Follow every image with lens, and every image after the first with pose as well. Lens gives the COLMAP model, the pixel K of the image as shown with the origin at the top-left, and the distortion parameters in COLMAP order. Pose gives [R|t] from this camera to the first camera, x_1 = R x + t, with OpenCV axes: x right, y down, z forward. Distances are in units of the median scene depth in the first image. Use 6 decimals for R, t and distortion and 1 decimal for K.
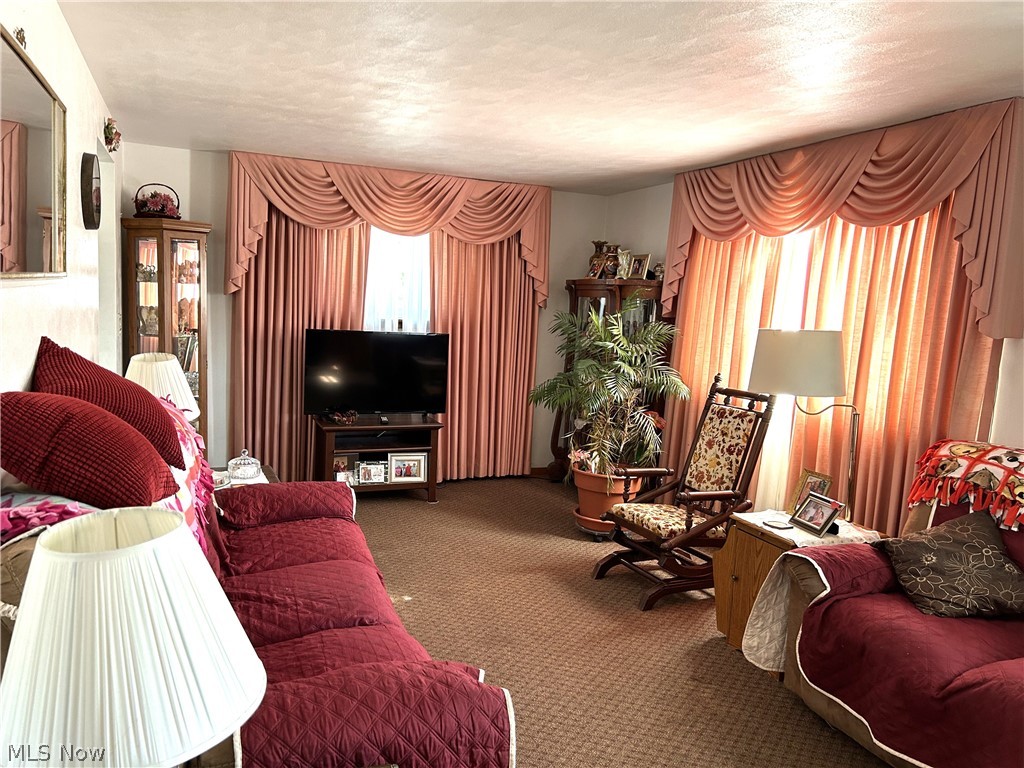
lens RADIAL K [[772.2, 0, 512.0], [0, 772.2, 384.0], [0, 0, 1]] dist [0.083049, -0.139198]
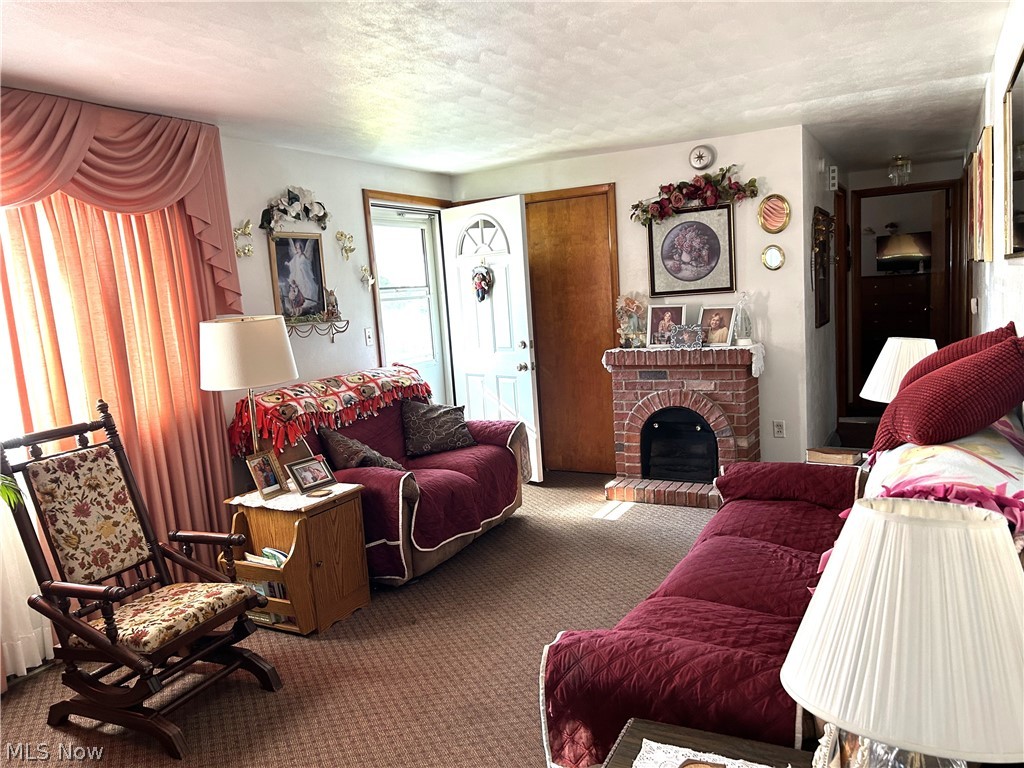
lens RADIAL K [[772.2, 0, 512.0], [0, 772.2, 384.0], [0, 0, 1]] dist [0.083049, -0.139198]
pose [[-0.652072, -0.103665, 0.751037, -0.501899], [0.111888, 0.966603, 0.230564, -0.148453], [-0.749856, 0.234376, -0.618695, 1.136661]]
